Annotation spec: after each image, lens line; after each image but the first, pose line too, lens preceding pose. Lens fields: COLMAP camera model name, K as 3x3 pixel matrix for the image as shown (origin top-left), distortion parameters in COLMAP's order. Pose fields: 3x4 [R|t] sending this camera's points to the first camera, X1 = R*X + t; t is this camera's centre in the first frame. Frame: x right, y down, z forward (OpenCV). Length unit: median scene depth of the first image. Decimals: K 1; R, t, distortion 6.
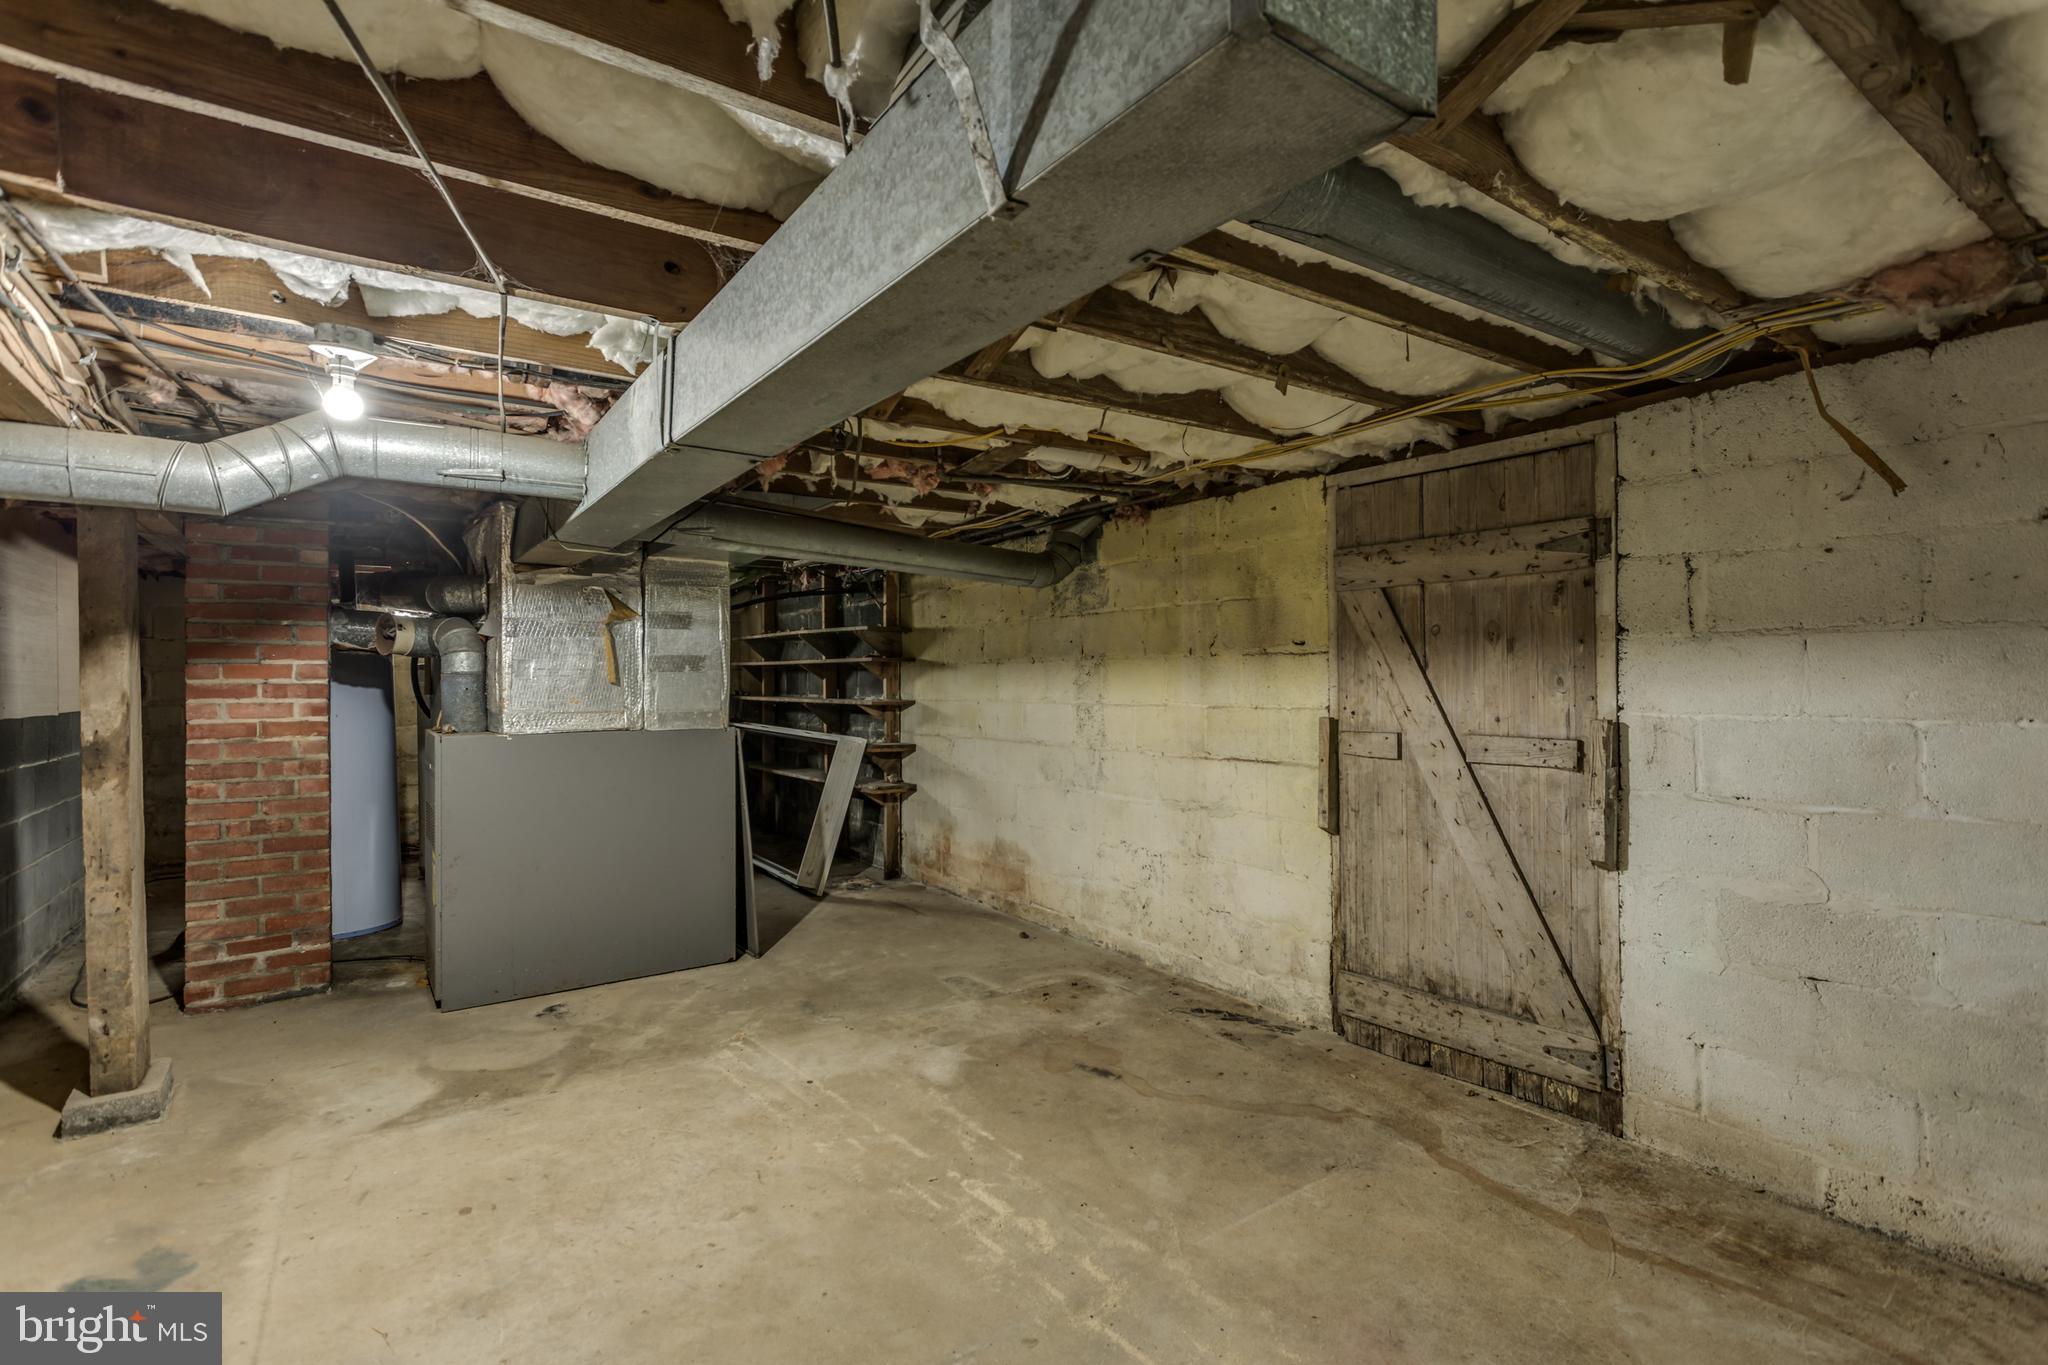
lens RADIAL K [[972.3, 0, 1021.2], [0, 972.3, 669.0], [0, 0, 1]] dist [0.002705, -0.000119]
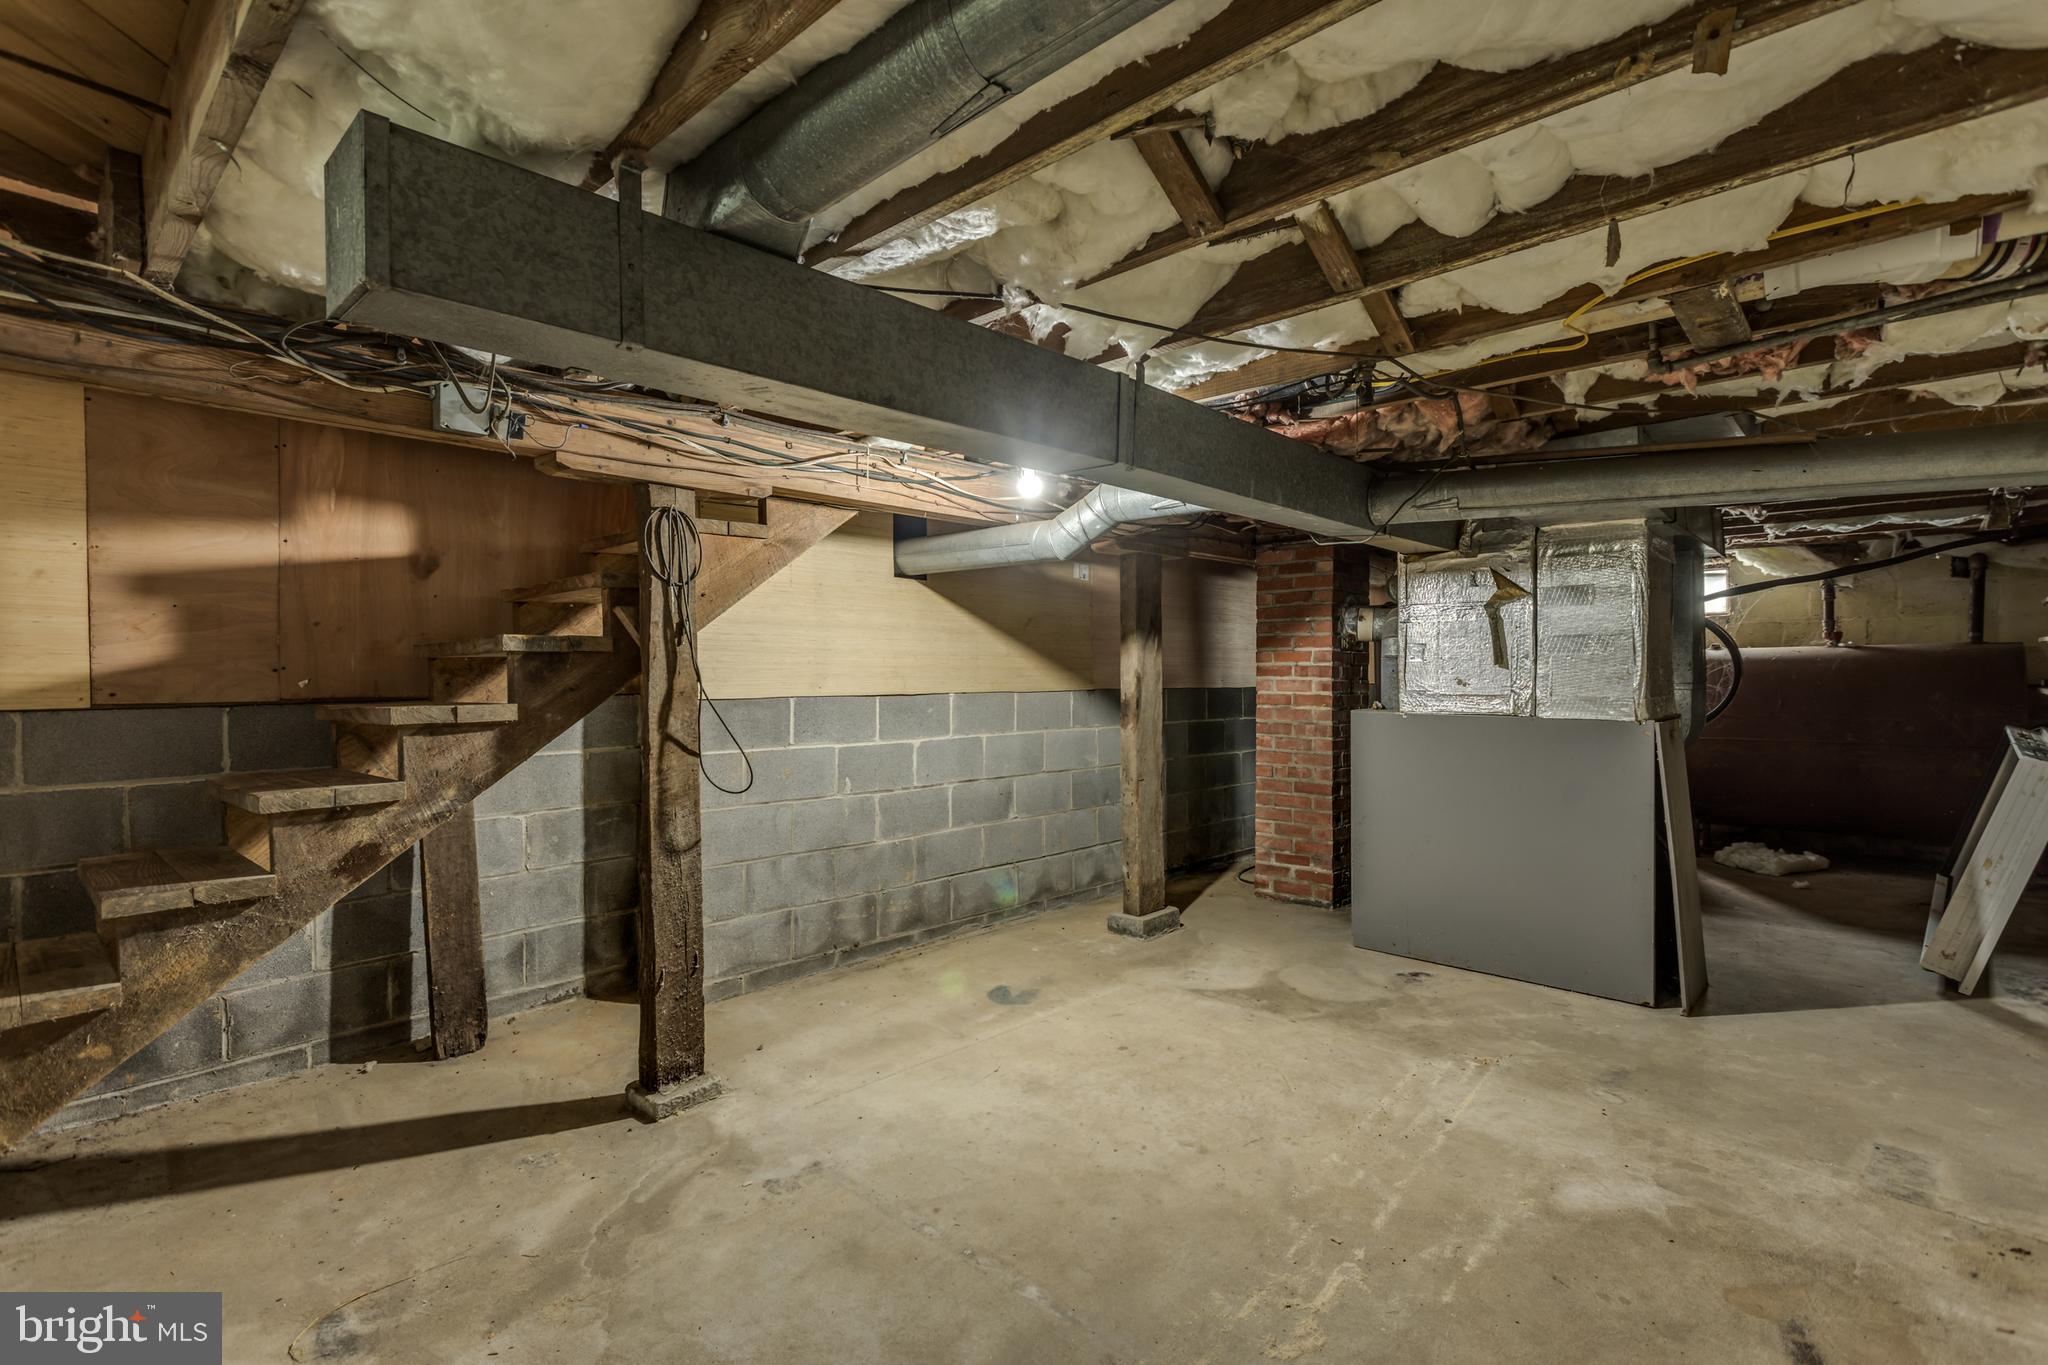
lens RADIAL K [[972.3, 0, 1021.2], [0, 972.3, 669.0], [0, 0, 1]] dist [0.002705, -0.000119]
pose [[0.183993, 0.004753, -0.982916, 0.484348], [0.009526, 0.999933, 0.006619, 0.007409], [0.982881, -0.010581, 0.183936, 0.396349]]
